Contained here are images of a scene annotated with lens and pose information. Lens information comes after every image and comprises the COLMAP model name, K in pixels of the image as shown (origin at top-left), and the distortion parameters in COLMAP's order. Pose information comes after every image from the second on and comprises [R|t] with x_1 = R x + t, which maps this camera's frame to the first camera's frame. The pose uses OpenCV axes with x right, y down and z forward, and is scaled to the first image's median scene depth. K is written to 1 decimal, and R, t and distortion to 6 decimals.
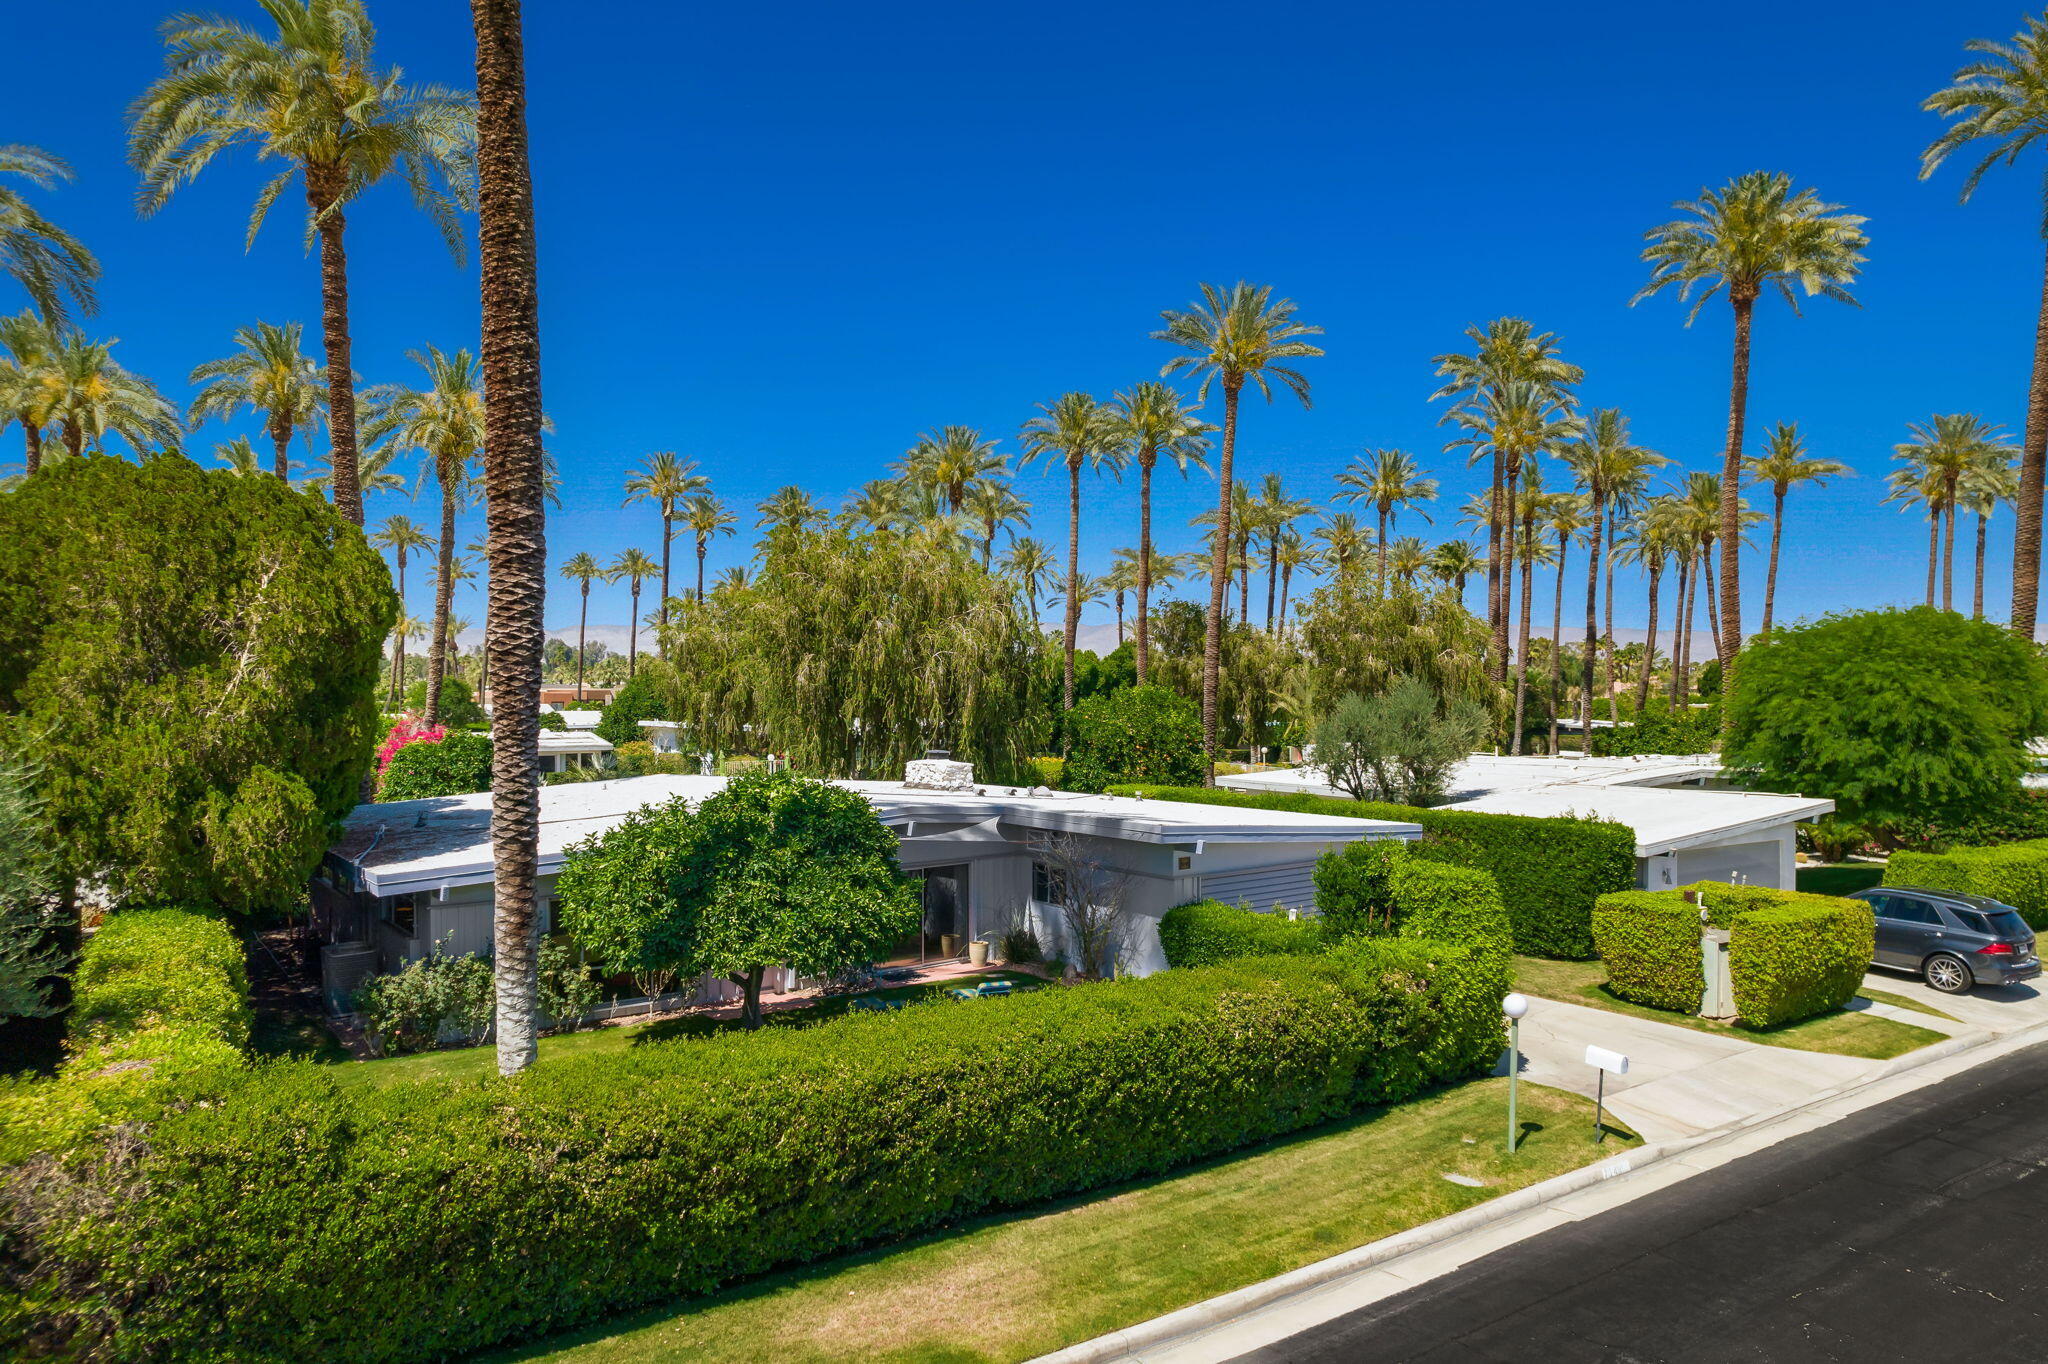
lens RADIAL K [[1301.6, 0, 1024.0], [0, 1301.6, 683.8], [0, 0, 1]] dist [-0.079939, 0.076959]
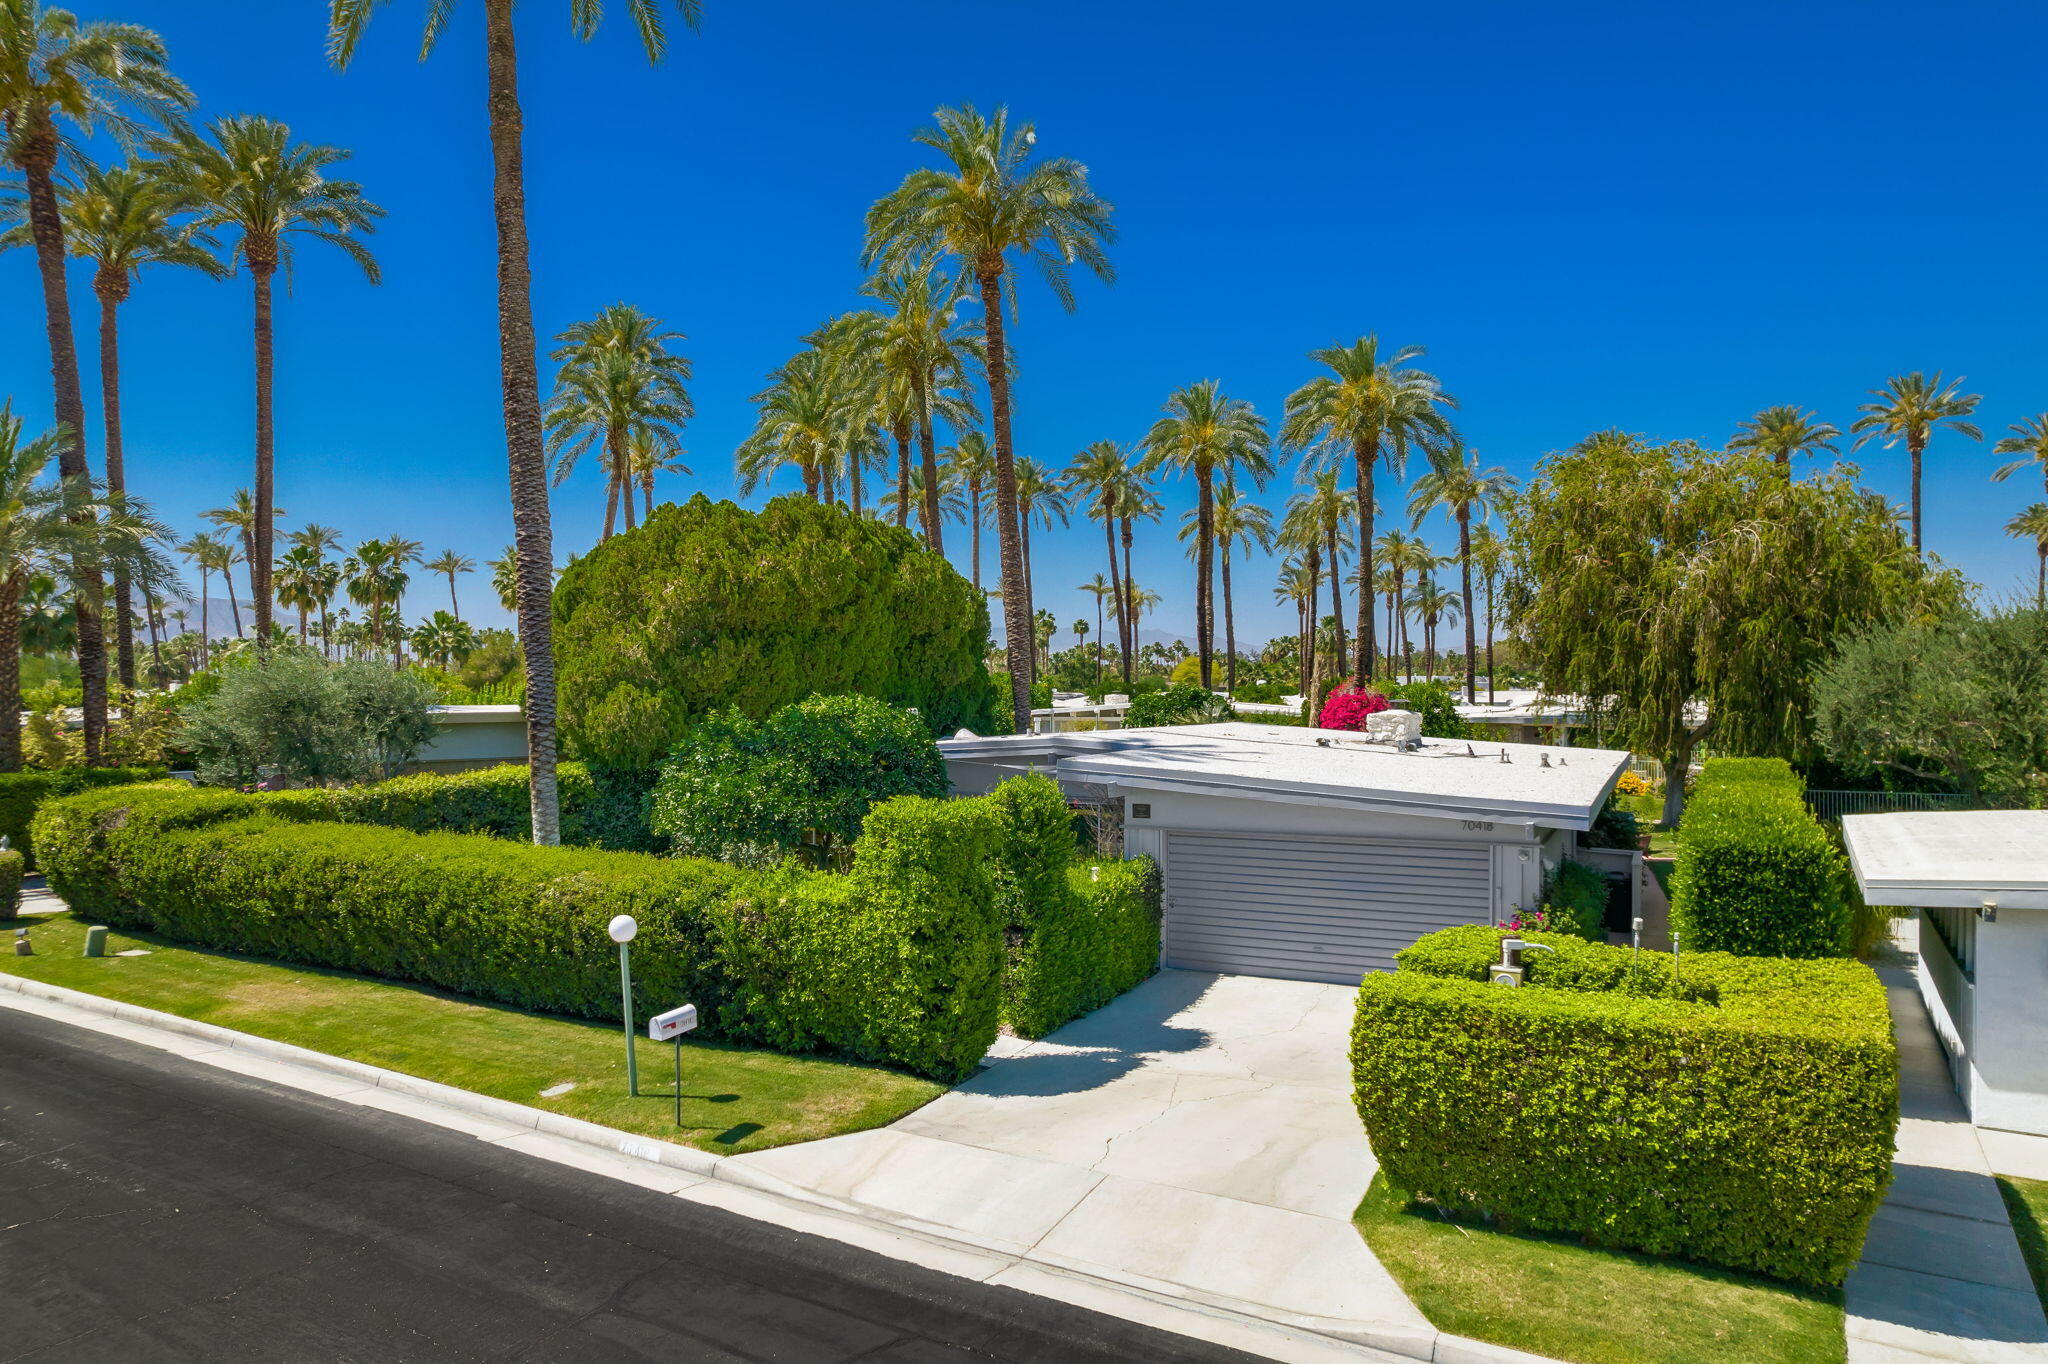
lens RADIAL K [[1303.0, 0, 1024.0], [0, 1303.0, 682.0], [0, 0, 1]] dist [-0.037780, -0.000141]
pose [[0.427727, -0.006442, -0.903885, 1.329307], [0.010350, 0.999944, -0.002229, 0.085535], [0.903849, -0.008402, 0.427770, 0.877154]]
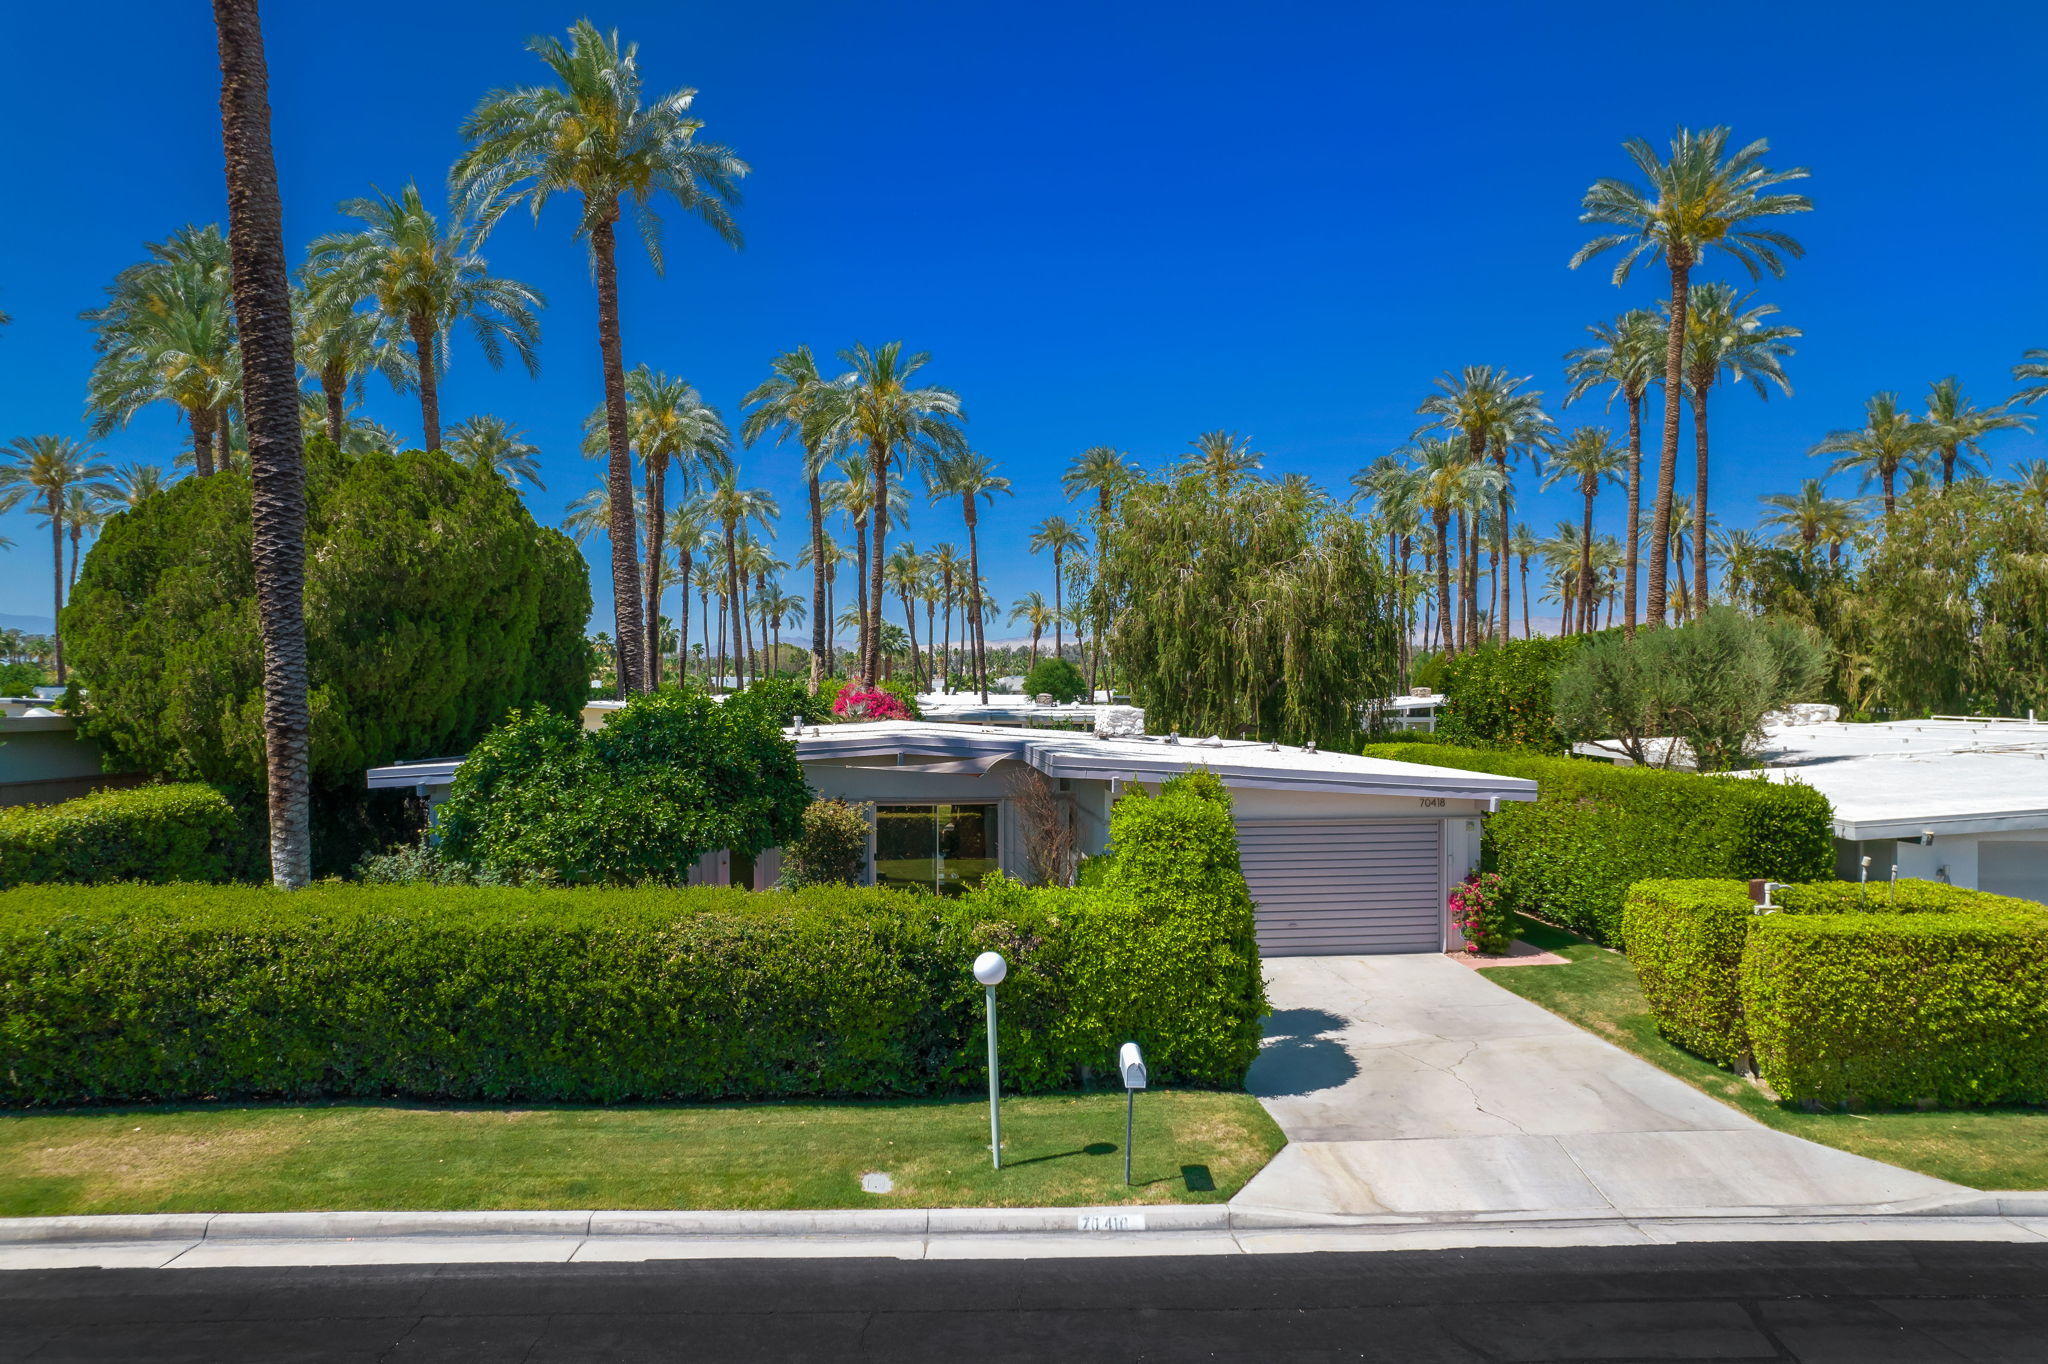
lens RADIAL K [[1301.6, 0, 1024.0], [0, 1301.6, 683.8], [0, 0, 1]] dist [-0.079939, 0.076959]
pose [[0.848231, -0.003988, -0.529612, 0.799938], [0.006619, 0.999973, 0.003072, 0.086548], [0.529585, -0.006111, 0.848235, 0.387030]]
